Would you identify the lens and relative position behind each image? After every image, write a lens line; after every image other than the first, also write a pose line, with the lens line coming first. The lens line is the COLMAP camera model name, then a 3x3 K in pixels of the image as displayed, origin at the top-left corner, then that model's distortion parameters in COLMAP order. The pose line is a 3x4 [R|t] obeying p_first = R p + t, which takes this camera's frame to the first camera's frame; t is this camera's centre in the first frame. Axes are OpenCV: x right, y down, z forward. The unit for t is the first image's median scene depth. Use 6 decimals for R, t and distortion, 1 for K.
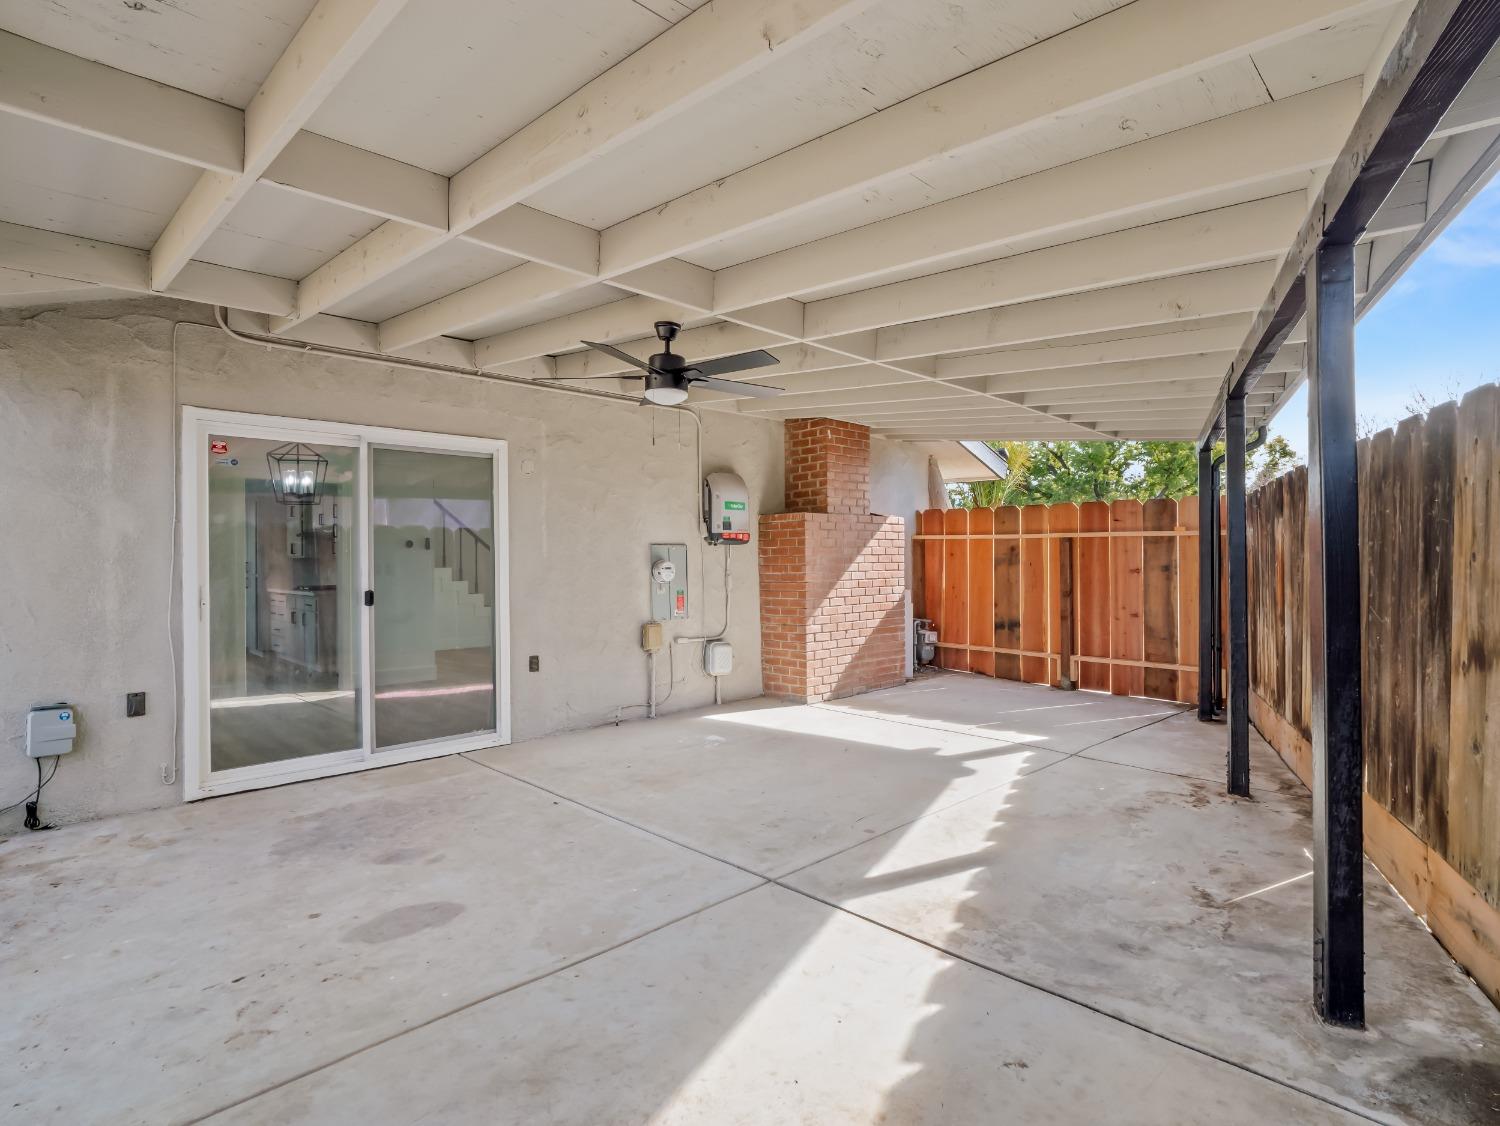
lens RADIAL K [[799.0, 0, 752.2], [0, 799.0, 560.9], [0, 0, 1]] dist [-0.007457, -0.004119]
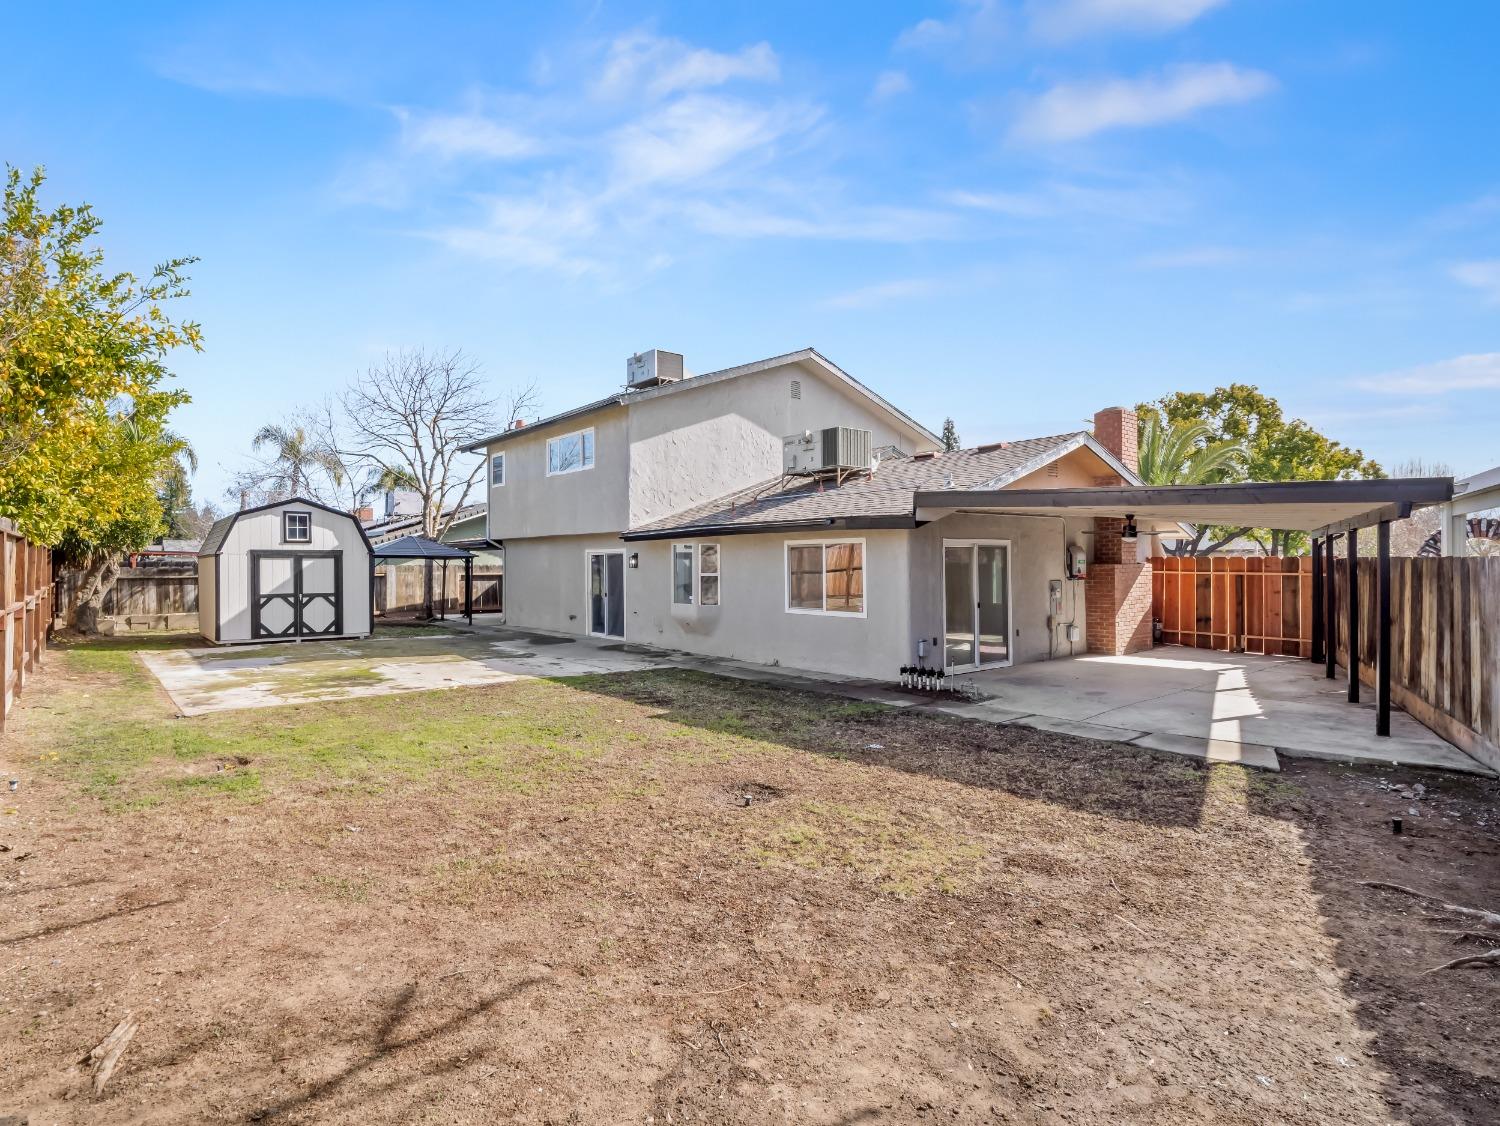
lens RADIAL K [[799.0, 0, 747.6], [0, 799.0, 567.5], [0, 0, 1]] dist [-0.007457, -0.004119]
pose [[0.996105, 0.000247, -0.088175, -0.687673], [0.000148, 0.999990, 0.004476, -0.060406], [0.088176, -0.004472, 0.996095, -1.139614]]
